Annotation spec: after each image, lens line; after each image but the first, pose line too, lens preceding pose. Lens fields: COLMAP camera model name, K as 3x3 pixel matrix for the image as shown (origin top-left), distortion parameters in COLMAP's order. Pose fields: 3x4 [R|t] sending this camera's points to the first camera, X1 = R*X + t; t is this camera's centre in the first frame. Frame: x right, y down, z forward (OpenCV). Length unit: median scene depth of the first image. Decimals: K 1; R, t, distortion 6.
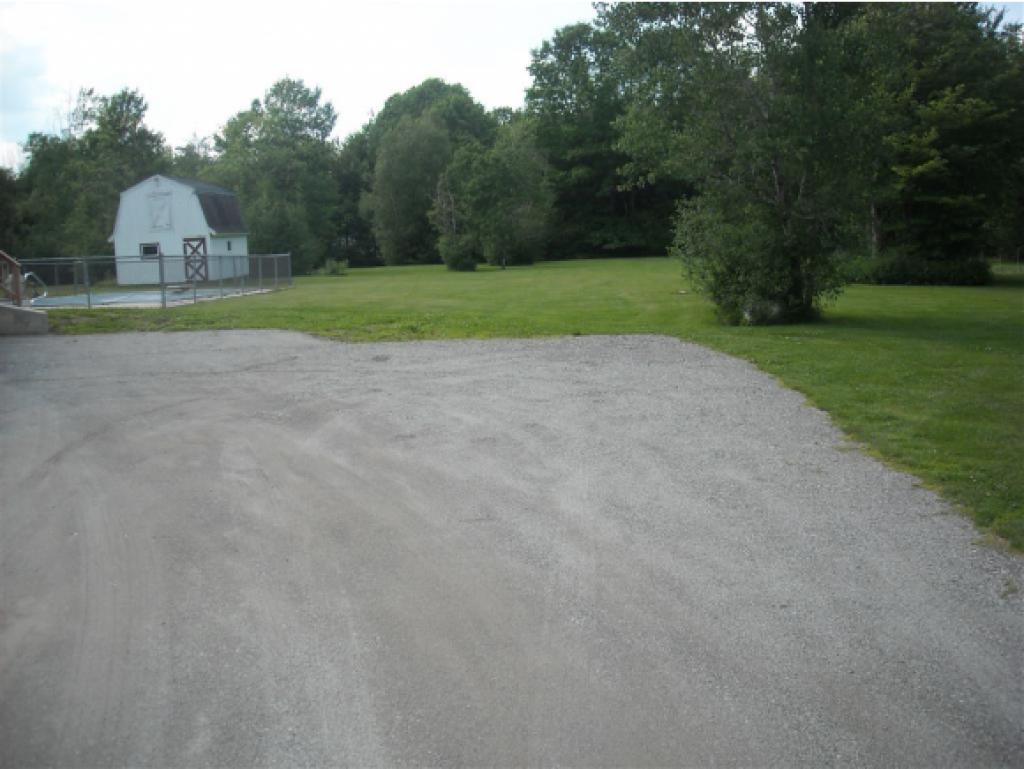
lens RADIAL K [[1049.5, 0, 511.8], [0, 1049.5, 356.0], [0, 0, 1]] dist [-0.135211, 0.000000]
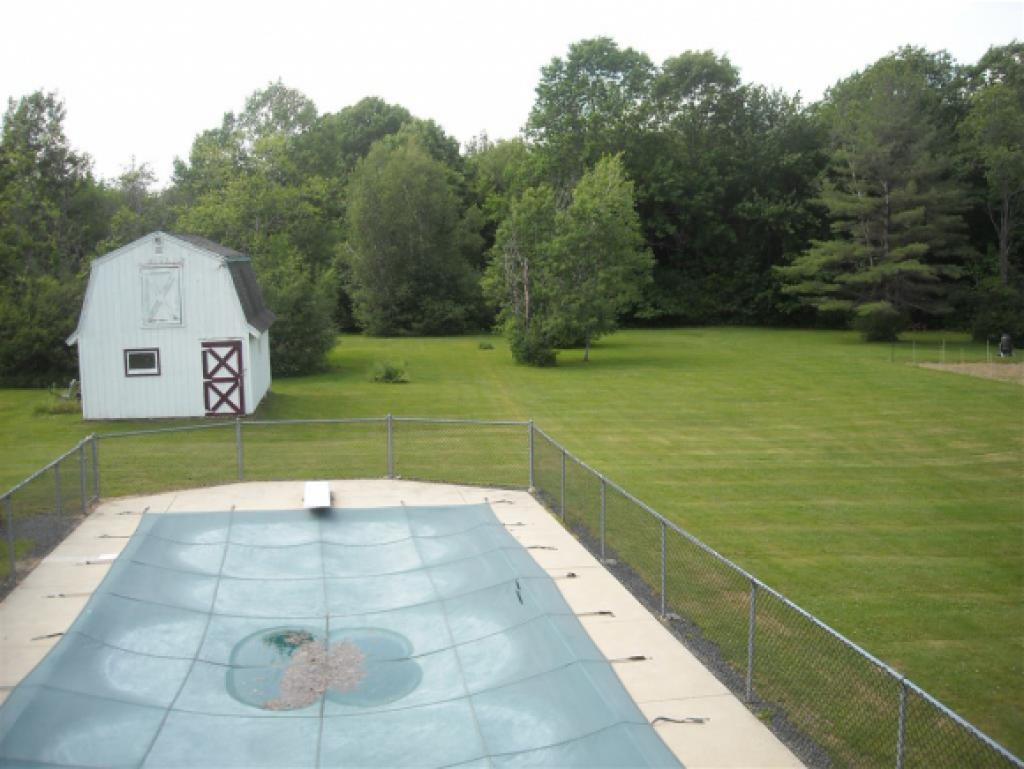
lens RADIAL K [[1049.5, 0, 517.0], [0, 1049.5, 375.2], [0, 0, 1]] dist [-0.135211, 0.000000]
pose [[0.987546, 0.010133, 0.157002, -0.497836], [-0.008887, 0.999923, -0.008639, -0.194607], [-0.157077, 0.007137, 0.987561, 0.838413]]
